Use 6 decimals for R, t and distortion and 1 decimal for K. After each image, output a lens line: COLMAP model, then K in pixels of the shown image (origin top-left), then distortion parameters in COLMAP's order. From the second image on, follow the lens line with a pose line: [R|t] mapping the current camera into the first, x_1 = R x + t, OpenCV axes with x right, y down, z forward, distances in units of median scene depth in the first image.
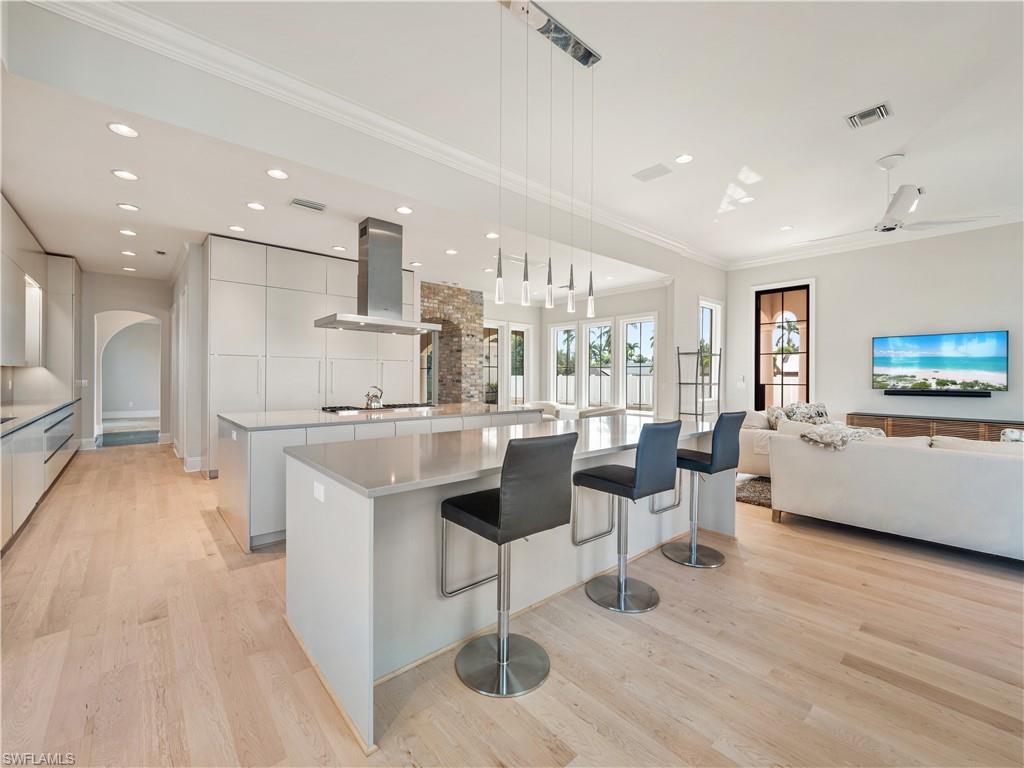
lens RADIAL K [[433.0, 0, 506.5], [0, 433.0, 375.7], [0, 0, 1]] dist [-0.001307, 0.000324]
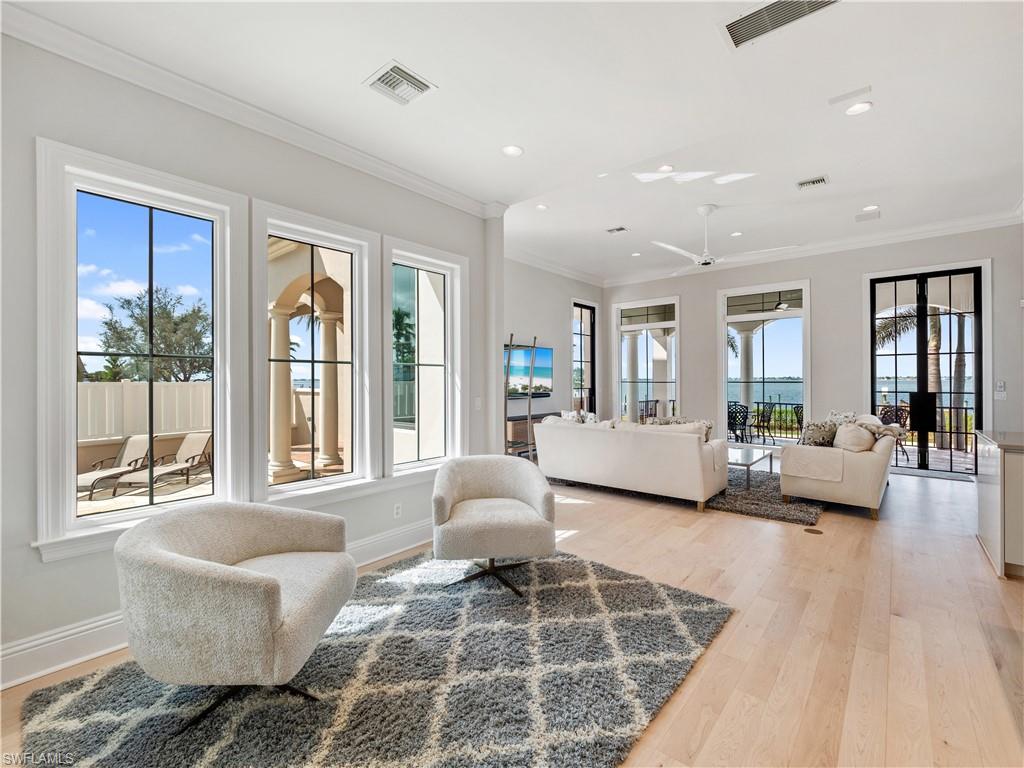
lens RADIAL K [[448.2, 0, 509.0], [0, 448.2, 376.5], [0, 0, 1]] dist [0.001022, -0.000373]
pose [[-0.147552, 0.003805, 0.989047, -0.205826], [0.004447, 0.999985, -0.003184, -0.009731], [-0.989044, 0.003928, -0.147566, 1.216383]]
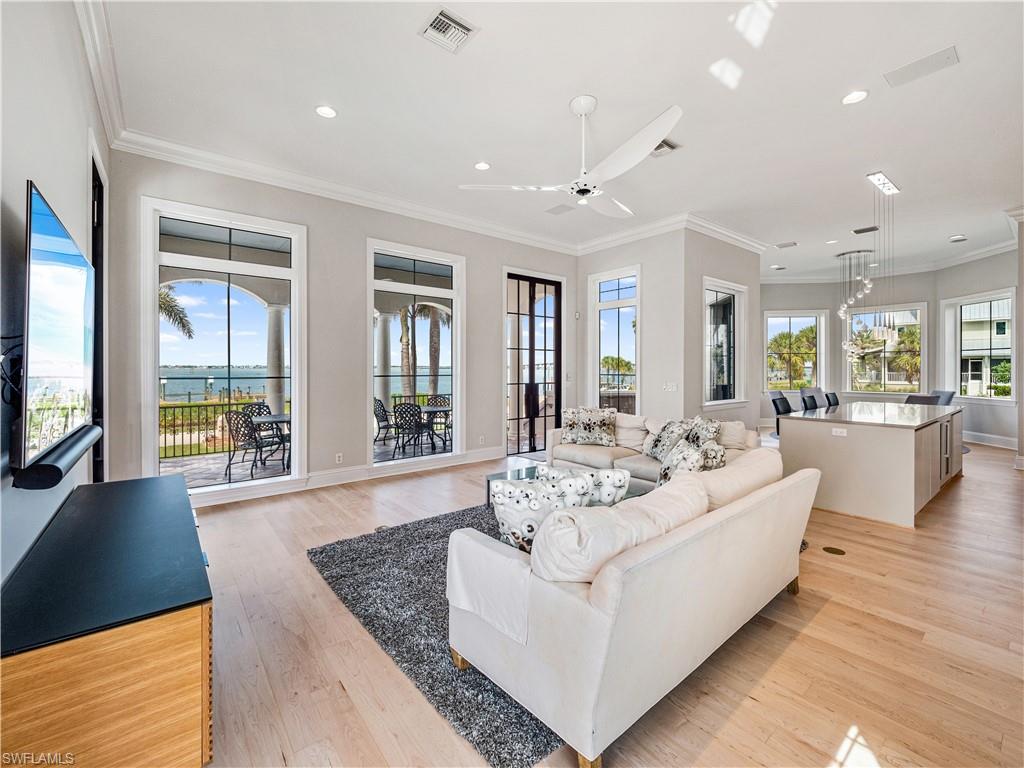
lens RADIAL K [[433.9, 0, 505.6], [0, 433.9, 370.5], [0, 0, 1]] dist [-0.000866, -0.003625]
pose [[-0.998681, -0.006656, 0.050911, 0.682508], [-0.006335, 0.999959, 0.006456, -0.013045], [-0.050952, 0.006125, -0.998682, 1.245372]]
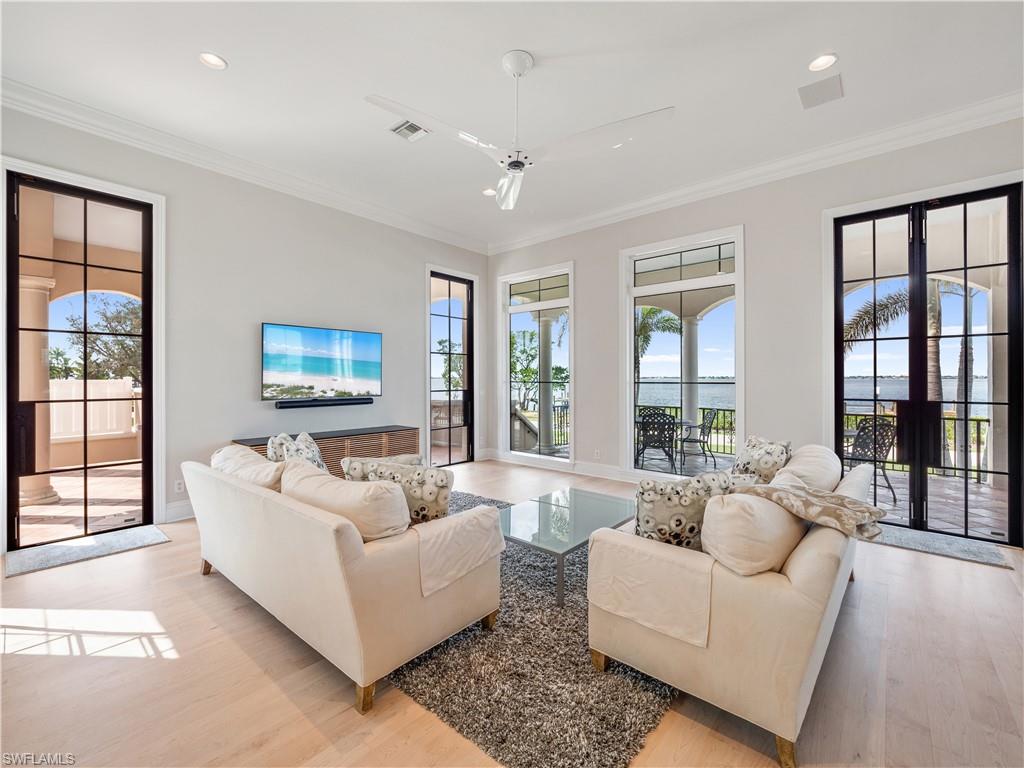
lens RADIAL K [[433.0, 0, 506.5], [0, 433.0, 375.7], [0, 0, 1]] dist [-0.001307, 0.000324]
pose [[-0.136155, 0.000390, 0.990687, 0.157322], [0.000671, 1.000000, -0.000301, -0.007970], [-0.990687, 0.000624, -0.136156, 0.770474]]
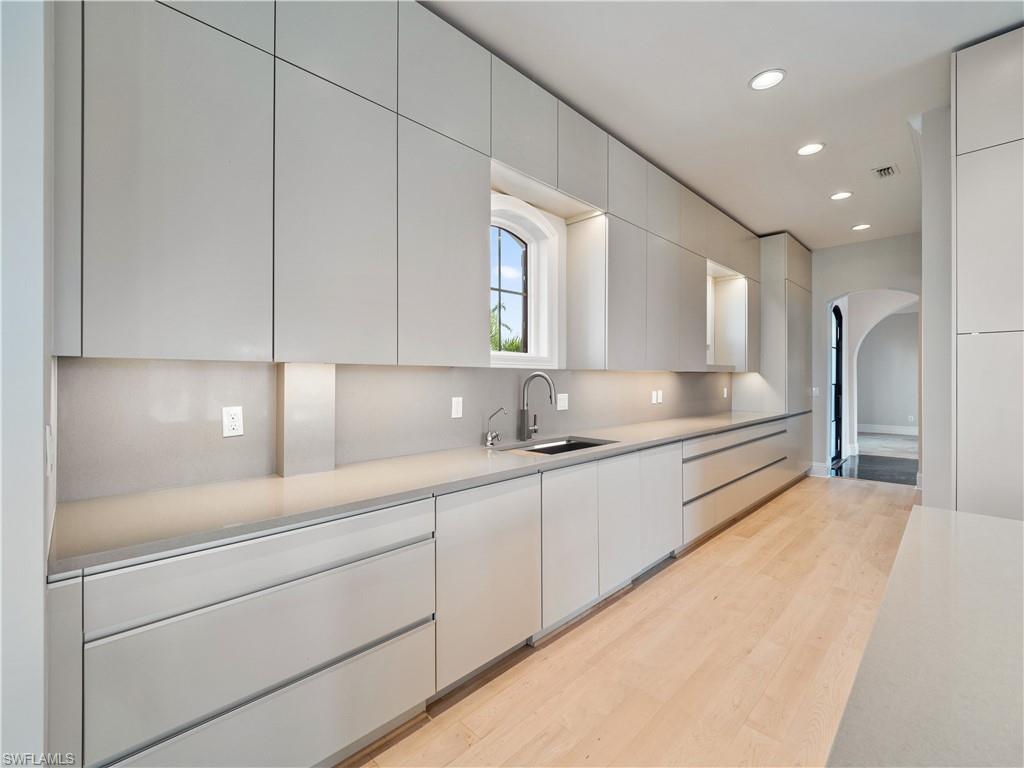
lens RADIAL K [[448.2, 0, 509.0], [0, 448.2, 376.5], [0, 0, 1]] dist [0.001022, -0.000373]
pose [[0.081799, -0.009972, -0.996599, -0.221716], [-0.001855, 0.999947, -0.010157, -0.002503], [0.996647, 0.002679, 0.081776, 0.417796]]
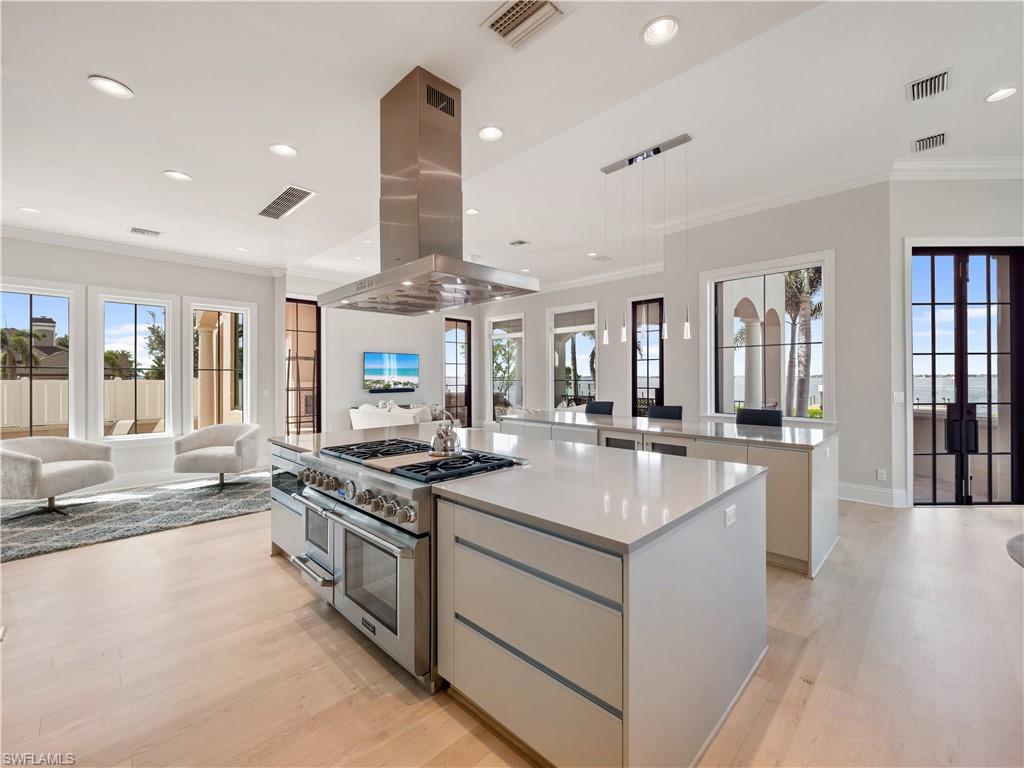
lens RADIAL K [[433.0, 0, 506.5], [0, 433.0, 375.7], [0, 0, 1]] dist [-0.001307, 0.000324]
pose [[-0.077711, -0.000628, 0.996976, -0.598859], [0.002909, 0.999995, 0.000856, -0.013946], [-0.996972, 0.002967, -0.077709, 0.697238]]
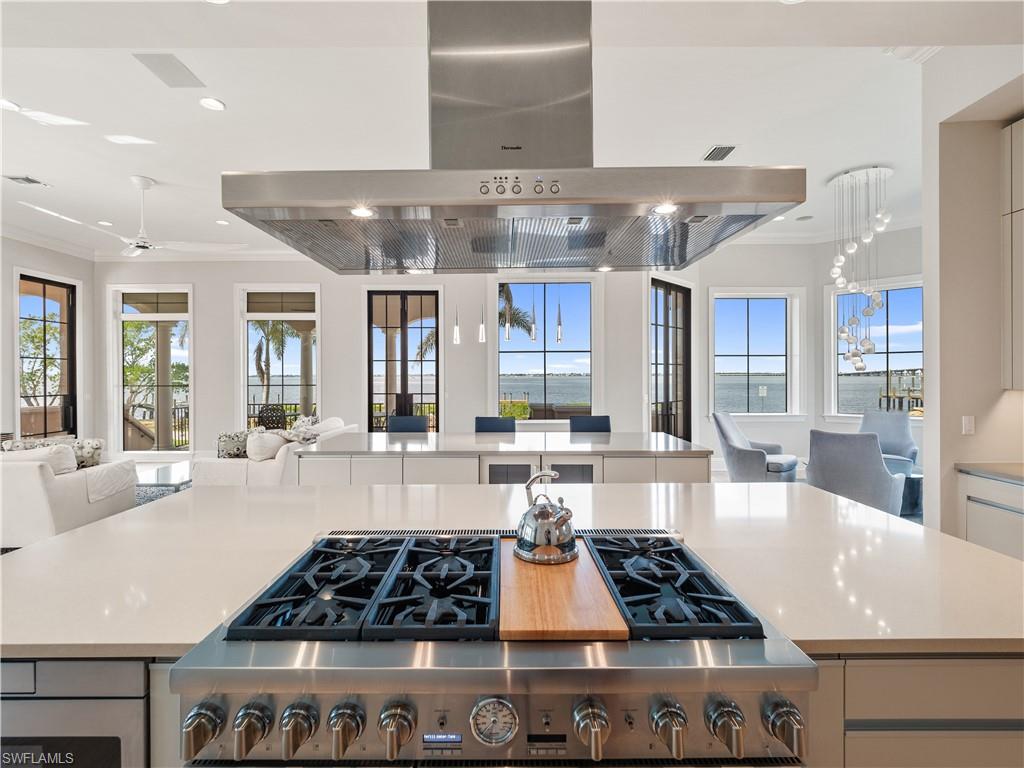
lens RADIAL K [[470.0, 0, 504.3], [0, 470.0, 376.8], [0, 0, 1]] dist [-0.001251, -0.000311]
pose [[-0.756050, -0.004920, 0.654495, -0.343837], [-0.000933, 0.999979, 0.006439, -0.026124], [-0.654513, 0.004257, -0.756039, 0.892642]]
